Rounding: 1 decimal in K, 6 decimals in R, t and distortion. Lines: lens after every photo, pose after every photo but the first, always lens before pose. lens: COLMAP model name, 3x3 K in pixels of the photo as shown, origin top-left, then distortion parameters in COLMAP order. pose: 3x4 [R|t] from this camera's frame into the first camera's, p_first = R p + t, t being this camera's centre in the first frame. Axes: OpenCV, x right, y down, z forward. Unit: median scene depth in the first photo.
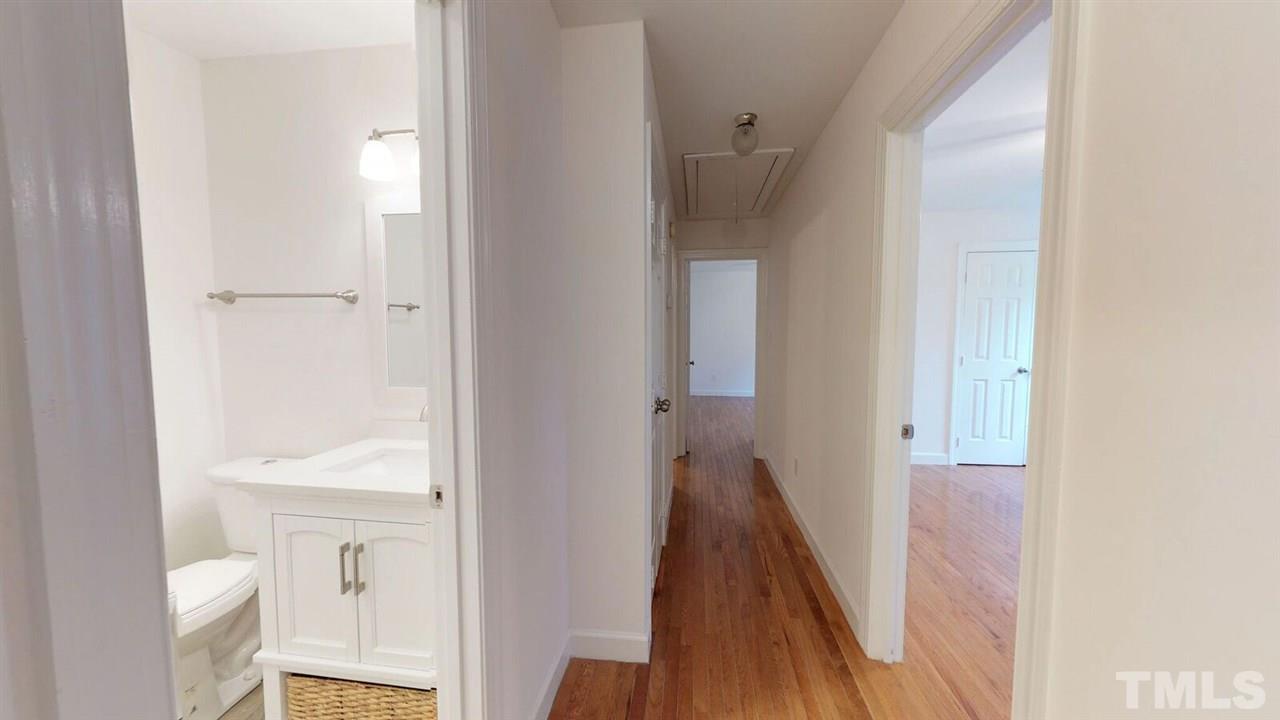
lens RADIAL K [[428.2, 0, 640.1], [0, 428.2, 360.7], [0, 0, 1]] dist [0.000599, 0.000162]
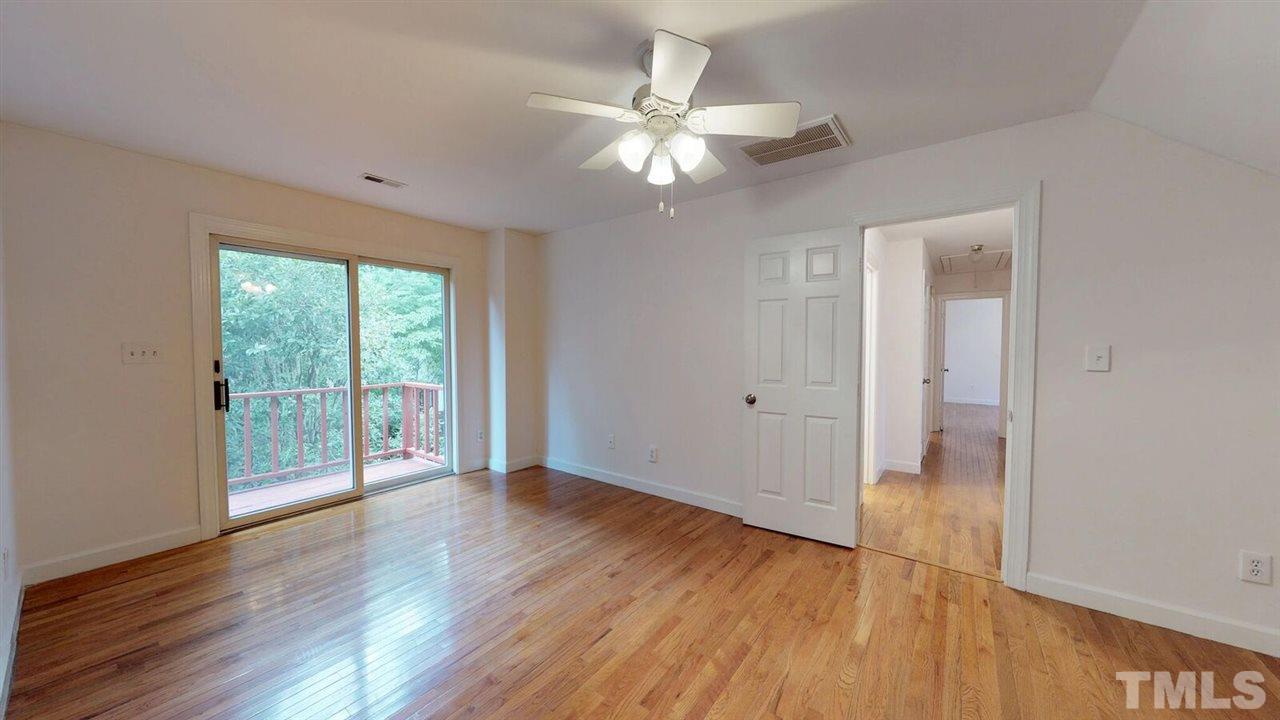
lens RADIAL K [[428.2, 0, 640.1], [0, 428.2, 360.7], [0, 0, 1]] dist [0.000599, 0.000162]
pose [[0.871747, 0.017864, -0.489631, -0.090098], [-0.034367, 0.999103, -0.024735, 0.058985], [0.488750, 0.038390, 0.871579, -0.952334]]
